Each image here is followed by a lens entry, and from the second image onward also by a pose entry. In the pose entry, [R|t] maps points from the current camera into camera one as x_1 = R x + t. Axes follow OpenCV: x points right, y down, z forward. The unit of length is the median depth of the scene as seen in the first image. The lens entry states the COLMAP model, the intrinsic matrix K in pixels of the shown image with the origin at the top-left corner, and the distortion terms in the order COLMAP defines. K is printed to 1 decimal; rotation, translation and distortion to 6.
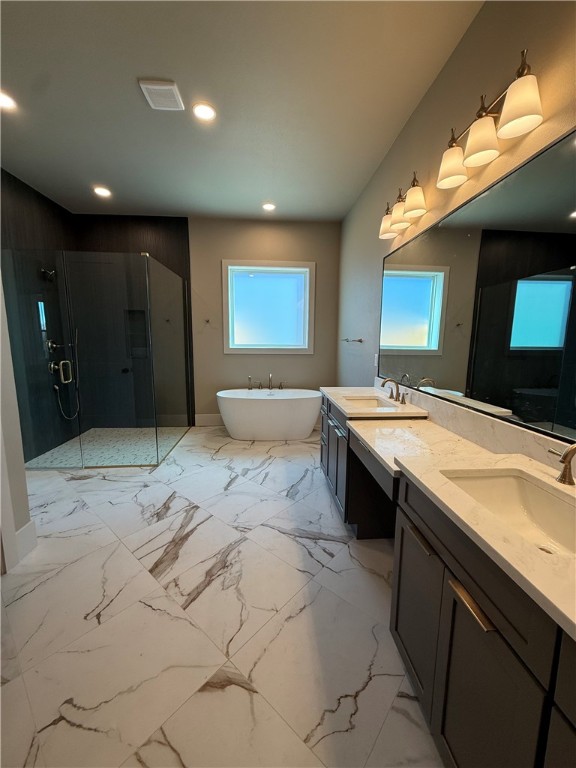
lens RADIAL K [[304.1, 0, 289.4], [0, 304.1, 382.7], [0, 0, 1]] dist [0.000138, 0.000095]
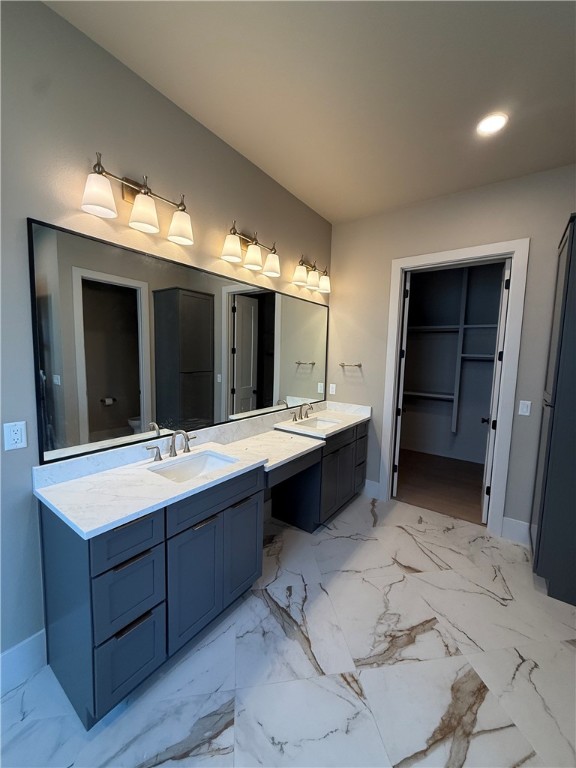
lens RADIAL K [[304.1, 0, 289.0], [0, 304.1, 383.1], [0, 0, 1]] dist [0.000138, 0.000095]
pose [[-0.765347, -0.094230, 0.636683, -0.456903], [0.057551, 0.975242, 0.213519, -0.339655], [-0.641040, 0.200058, -0.740975, 1.629745]]
